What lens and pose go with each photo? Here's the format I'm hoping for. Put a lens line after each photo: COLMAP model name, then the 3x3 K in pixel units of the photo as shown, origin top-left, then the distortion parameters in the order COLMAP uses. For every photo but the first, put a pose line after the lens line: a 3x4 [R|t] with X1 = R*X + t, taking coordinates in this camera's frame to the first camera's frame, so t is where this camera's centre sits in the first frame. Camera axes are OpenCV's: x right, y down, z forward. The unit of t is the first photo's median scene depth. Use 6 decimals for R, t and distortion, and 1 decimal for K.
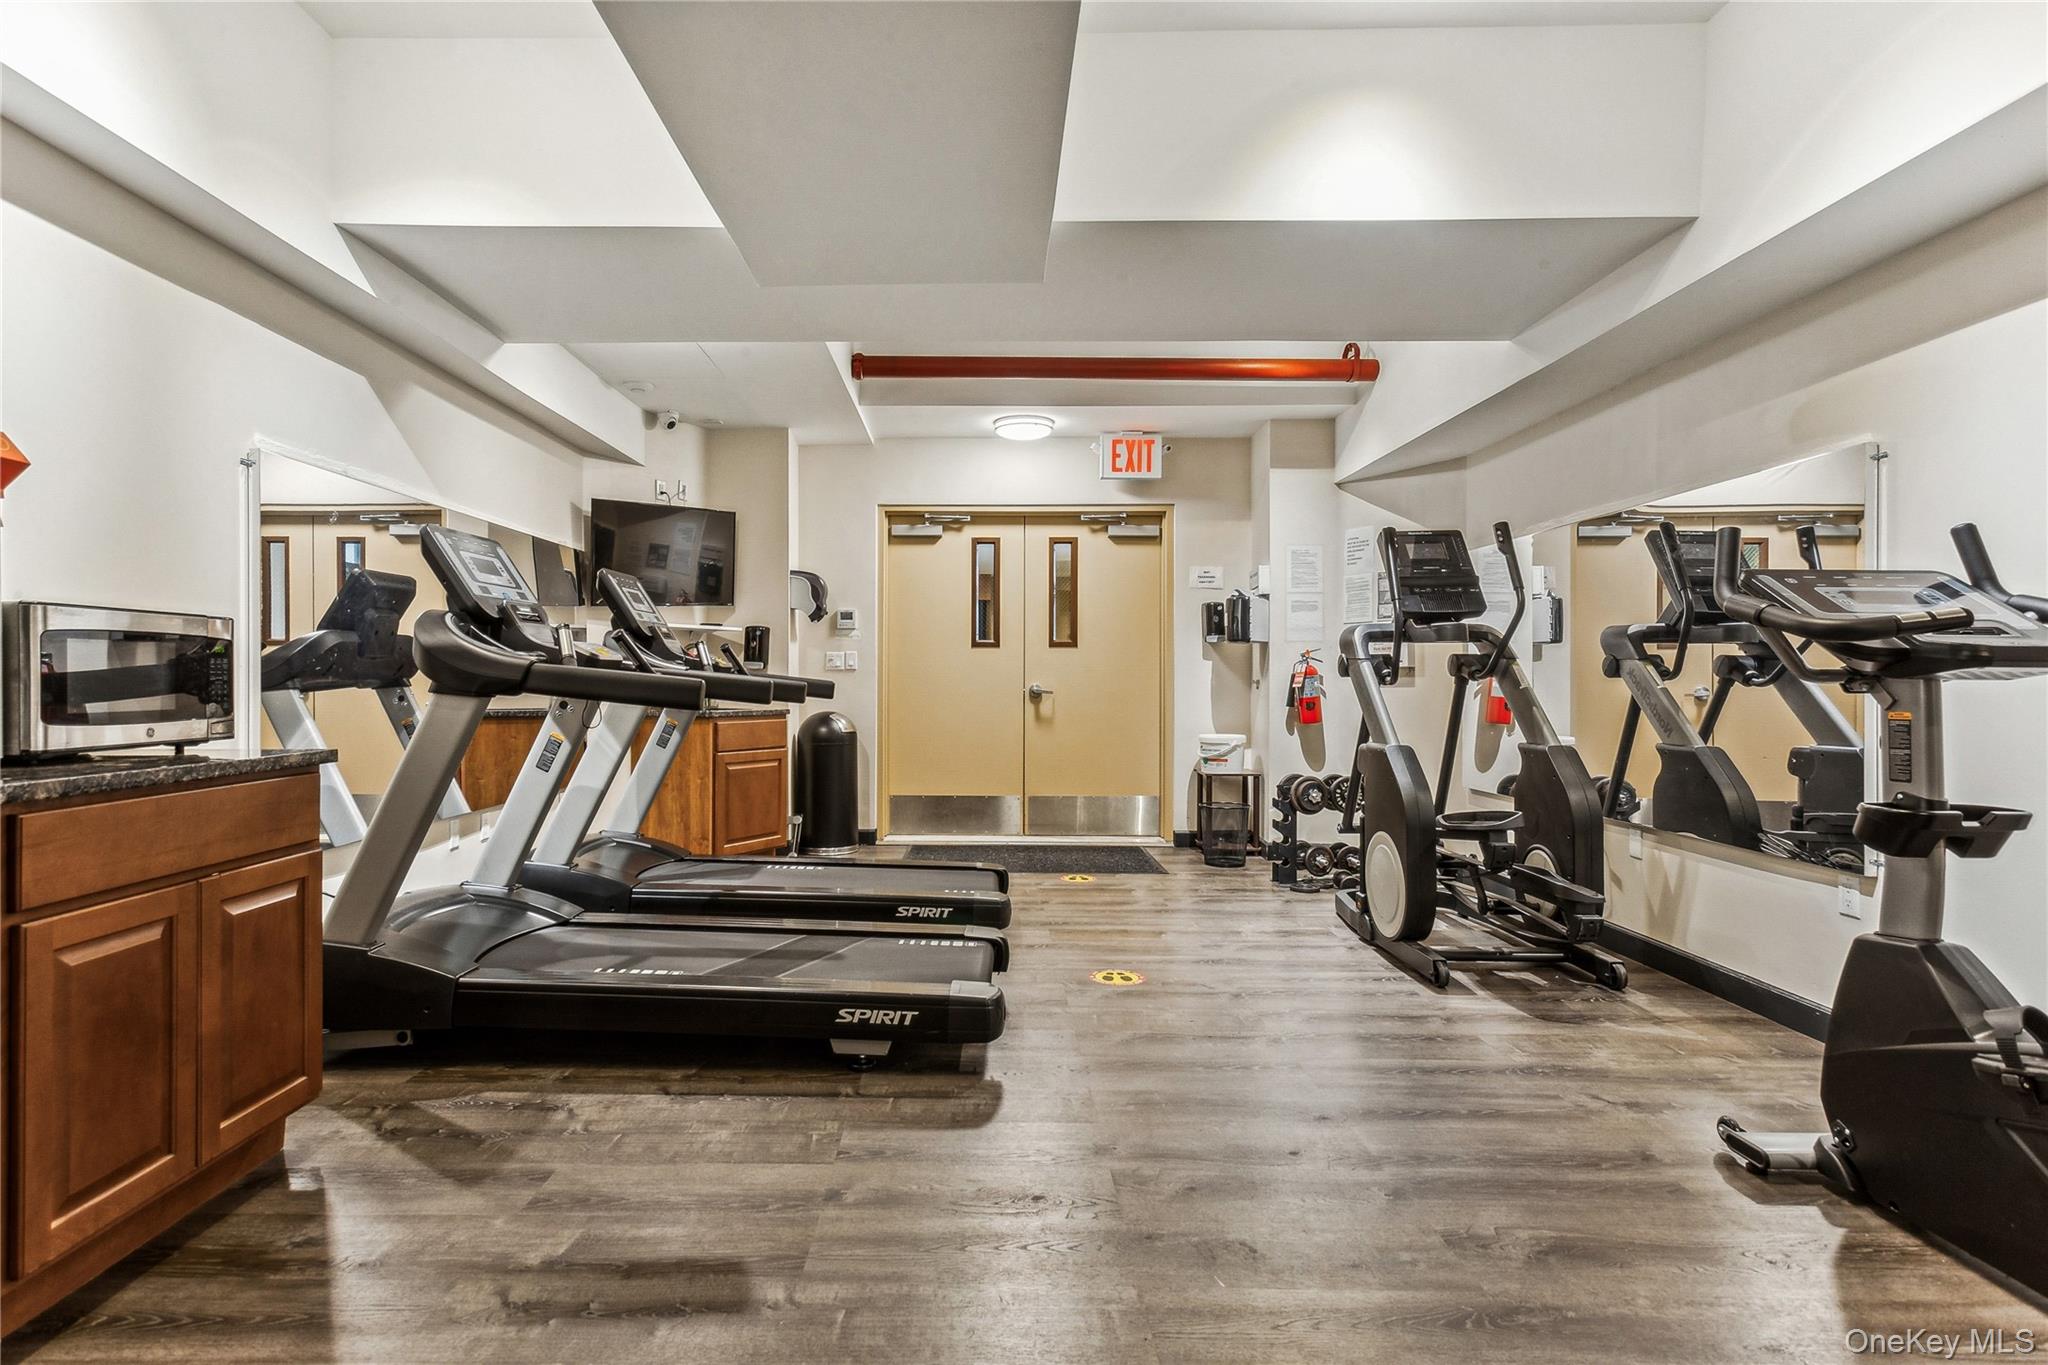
lens RADIAL K [[1007.9, 0, 1024.0], [0, 1007.9, 682.5], [0, 0, 1]] dist [-0.000804, -0.000240]
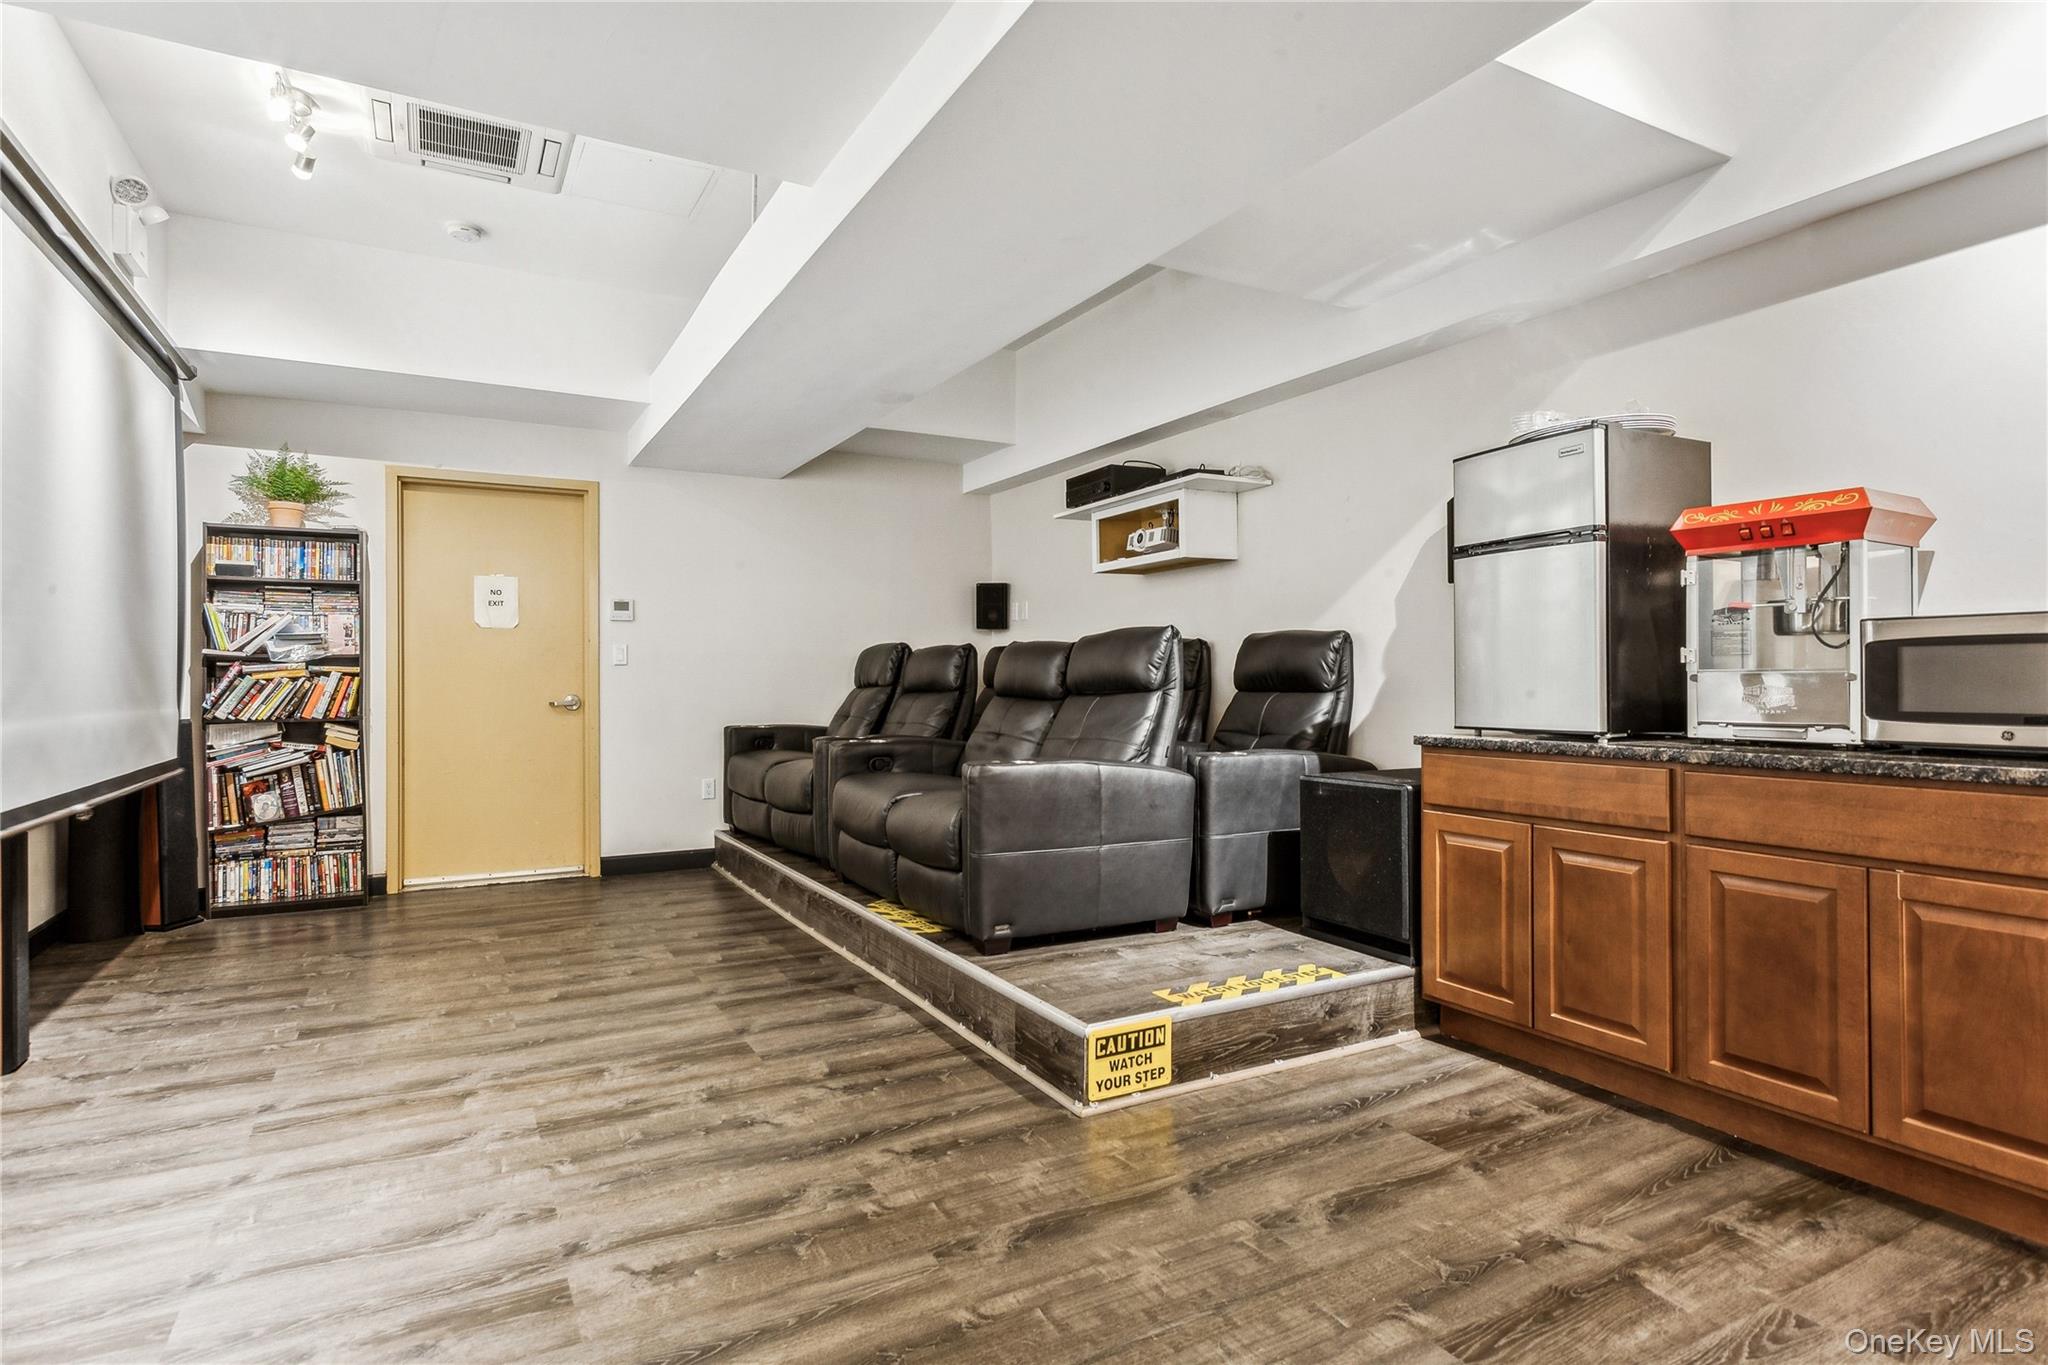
lens RADIAL K [[1074.6, 0, 1024.0], [0, 1074.6, 682.5], [0, 0, 1]] dist [-0.000929, 0.000517]
pose [[-0.892130, -0.001385, -0.451777, 0.534411], [-0.002919, 0.999992, 0.002698, -0.003903], [0.451770, 0.003726, -0.892127, 1.678204]]
